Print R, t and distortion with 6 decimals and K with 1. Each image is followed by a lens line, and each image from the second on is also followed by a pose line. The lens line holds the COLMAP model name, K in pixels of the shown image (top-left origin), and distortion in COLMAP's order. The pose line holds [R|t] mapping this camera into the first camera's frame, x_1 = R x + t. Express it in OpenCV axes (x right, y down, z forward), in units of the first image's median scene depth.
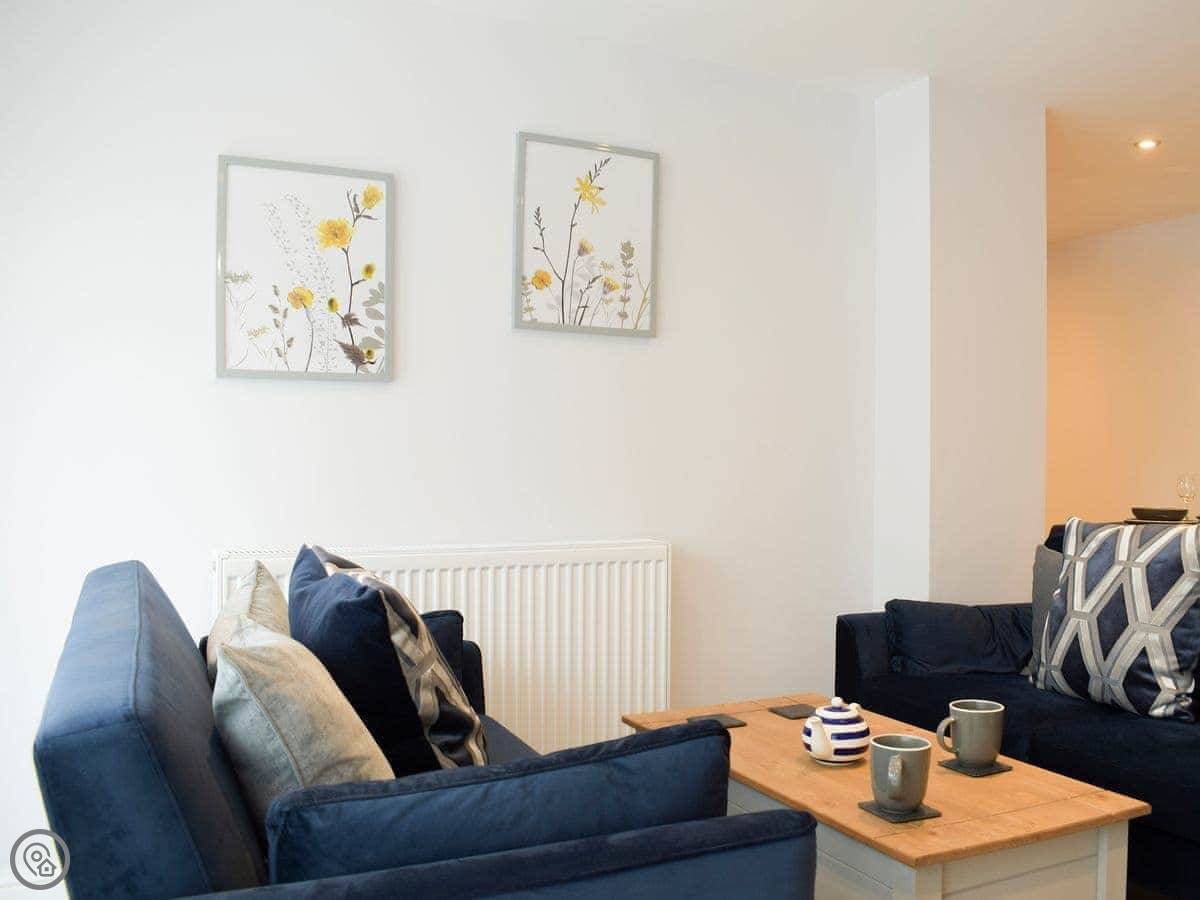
lens RADIAL K [[1077.6, 0, 626.2], [0, 1077.6, 454.6], [0, 0, 1]] dist [-0.075168, -0.000683]
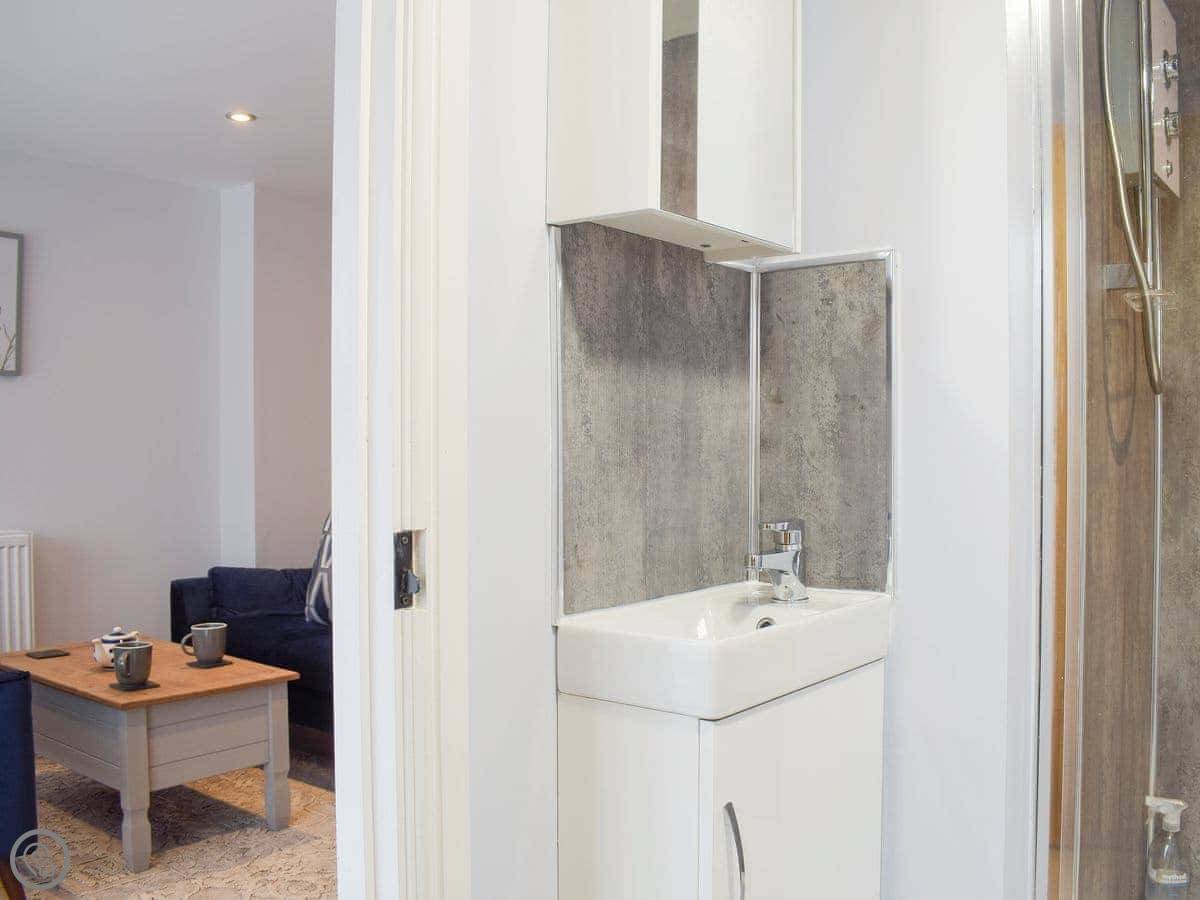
lens RADIAL K [[1064.2, 0, 628.2], [0, 1064.2, 448.7], [0, 0, 1]] dist [-0.077136, 0.005956]
pose [[0.898088, -0.012166, 0.439648, 0.204787], [0.009670, 0.999922, 0.007917, -0.035213], [-0.439710, -0.002859, 0.898135, -0.684929]]
